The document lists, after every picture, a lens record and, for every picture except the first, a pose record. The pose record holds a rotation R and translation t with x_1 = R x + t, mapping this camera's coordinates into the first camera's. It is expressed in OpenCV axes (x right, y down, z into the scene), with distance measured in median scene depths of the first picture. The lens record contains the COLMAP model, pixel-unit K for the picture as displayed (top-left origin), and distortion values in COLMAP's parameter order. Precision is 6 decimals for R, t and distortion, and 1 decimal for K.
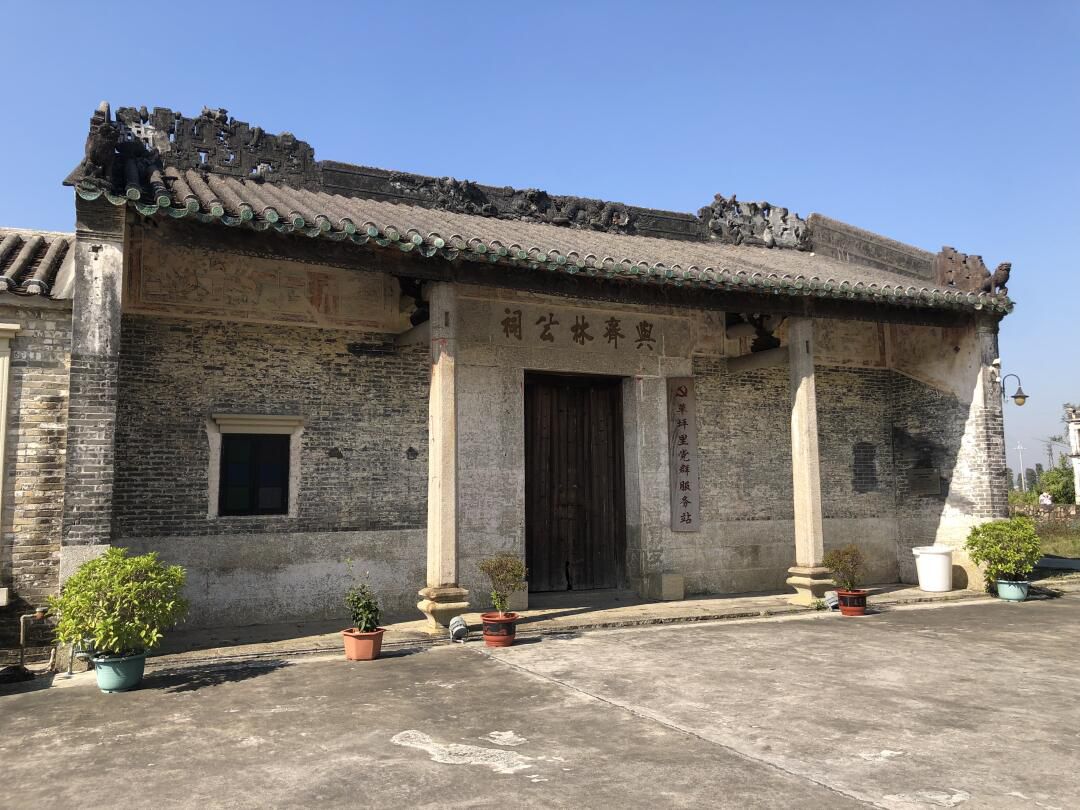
lens RADIAL K [[877.0, 0, 539.9], [0, 877.0, 406.7], [0, 0, 1]] dist [0.011988, 0.014401]
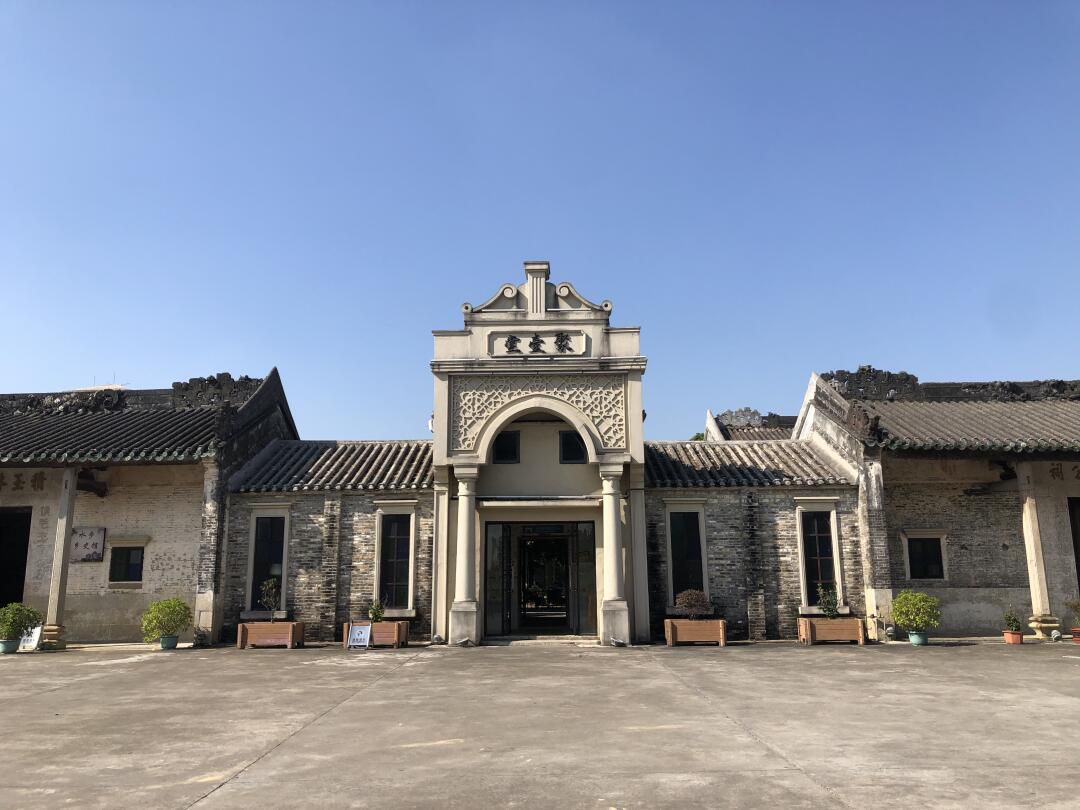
lens RADIAL K [[877.0, 0, 540.1], [0, 877.0, 399.4], [0, 0, 1]] dist [0.011988, 0.014401]
pose [[0.889195, -0.080695, -0.450357, -0.163167], [0.040302, 0.994312, -0.098588, -0.119718], [0.455751, 0.069513, 0.887389, -1.198612]]
